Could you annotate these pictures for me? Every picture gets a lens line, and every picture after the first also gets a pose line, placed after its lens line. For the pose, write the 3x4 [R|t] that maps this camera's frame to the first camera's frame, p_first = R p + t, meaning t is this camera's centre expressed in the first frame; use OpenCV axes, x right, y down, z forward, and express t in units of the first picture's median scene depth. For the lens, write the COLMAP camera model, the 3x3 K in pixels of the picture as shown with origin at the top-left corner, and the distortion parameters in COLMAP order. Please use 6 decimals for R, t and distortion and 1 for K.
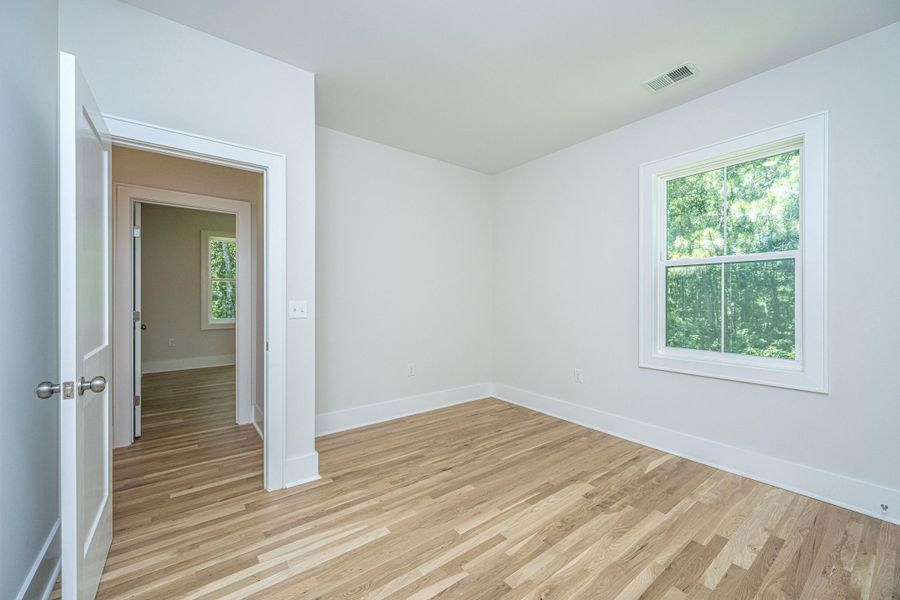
lens RADIAL K [[349.2, 0, 450.0], [0, 349.2, 300.0], [0, 0, 1]] dist [-0.000343, -0.000007]
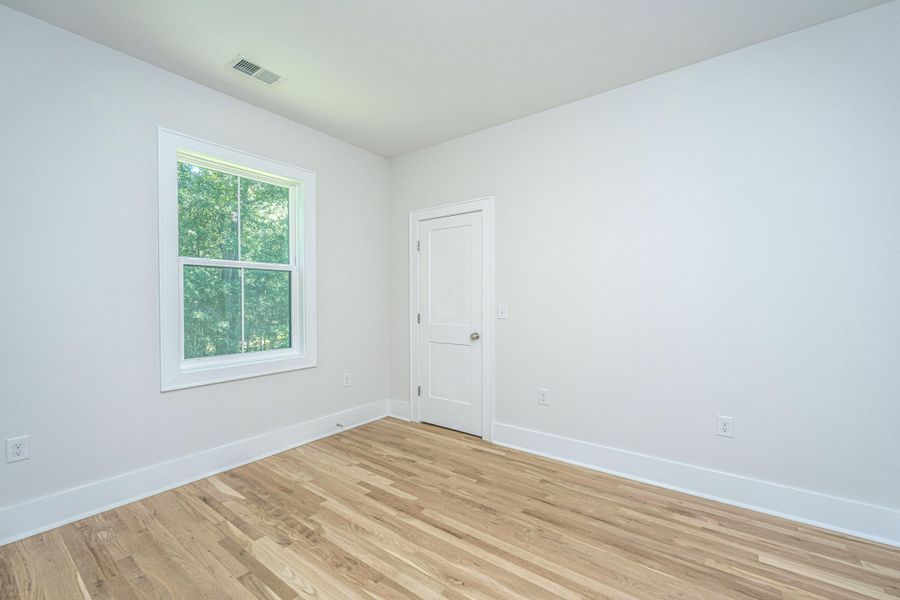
lens RADIAL K [[349.2, 0, 450.0], [0, 349.2, 300.0], [0, 0, 1]] dist [-0.000343, -0.000007]
pose [[-0.211820, -0.004265, 0.977299, -0.466808], [0.006334, 0.999963, 0.005737, -0.011273], [-0.977288, 0.007406, -0.211785, 0.761073]]
